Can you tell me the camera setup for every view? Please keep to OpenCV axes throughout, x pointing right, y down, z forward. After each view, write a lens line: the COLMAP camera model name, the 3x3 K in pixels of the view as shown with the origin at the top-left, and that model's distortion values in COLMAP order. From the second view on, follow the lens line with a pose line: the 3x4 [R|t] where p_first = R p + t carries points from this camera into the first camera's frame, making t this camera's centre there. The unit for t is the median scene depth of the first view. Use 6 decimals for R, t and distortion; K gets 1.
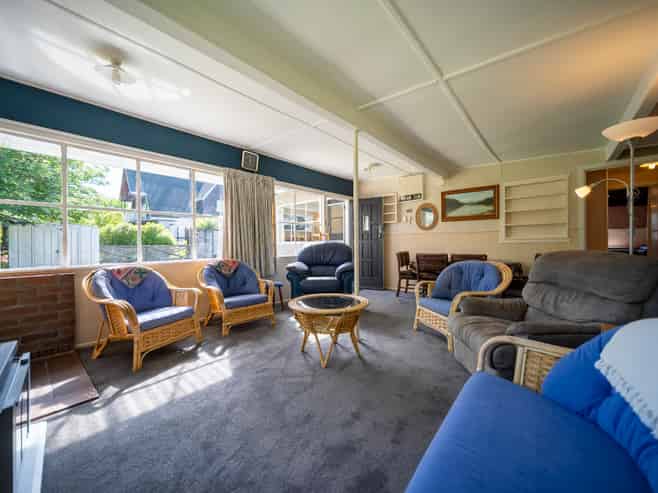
lens RADIAL K [[259.2, 0, 329.0], [0, 259.2, 246.5], [0, 0, 1]] dist [-0.000380, -0.000065]
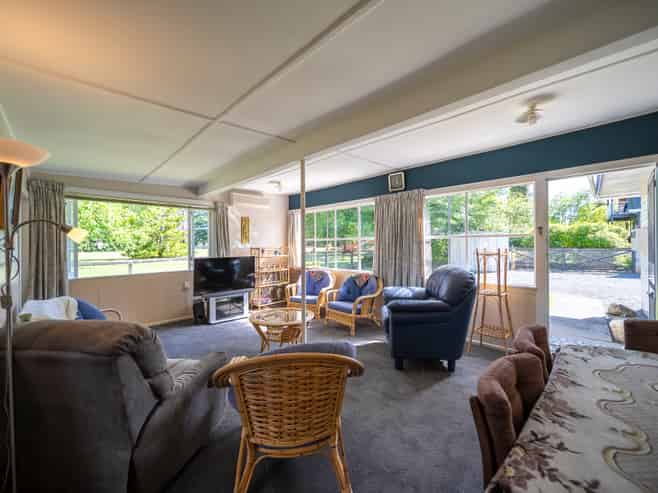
lens RADIAL K [[264.1, 0, 329.0], [0, 264.1, 246.5], [0, 0, 1]] dist [0.000082, -0.000015]
pose [[-0.057600, 0.017748, -0.998182, 0.747609], [0.000196, 0.999842, 0.017766, -0.086816], [0.998340, 0.000828, -0.057595, 0.771061]]
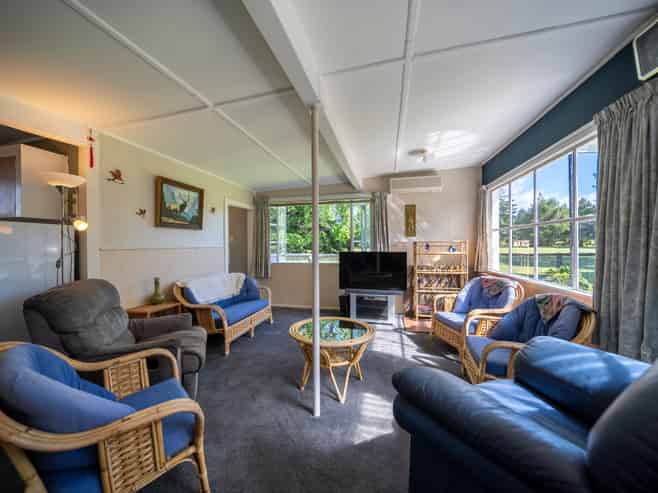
lens RADIAL K [[264.1, 0, 329.0], [0, 264.1, 246.5], [0, 0, 1]] dist [0.000082, -0.000015]
pose [[-0.885734, 0.018178, -0.463838, 0.266451], [0.010263, 0.999756, 0.019583, -0.062730], [0.464080, 0.012585, -0.885704, 1.088965]]
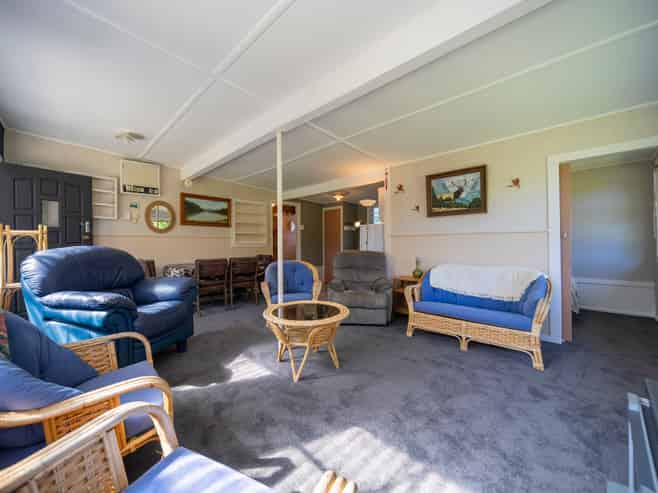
lens RADIAL K [[259.2, 0, 329.0], [0, 259.2, 246.5], [0, 0, 1]] dist [-0.000380, -0.000065]
pose [[0.051477, -0.005805, 0.998657, -0.556939], [0.015921, 0.999861, 0.004992, -0.017161], [-0.998547, 0.015643, 0.051562, 0.511183]]
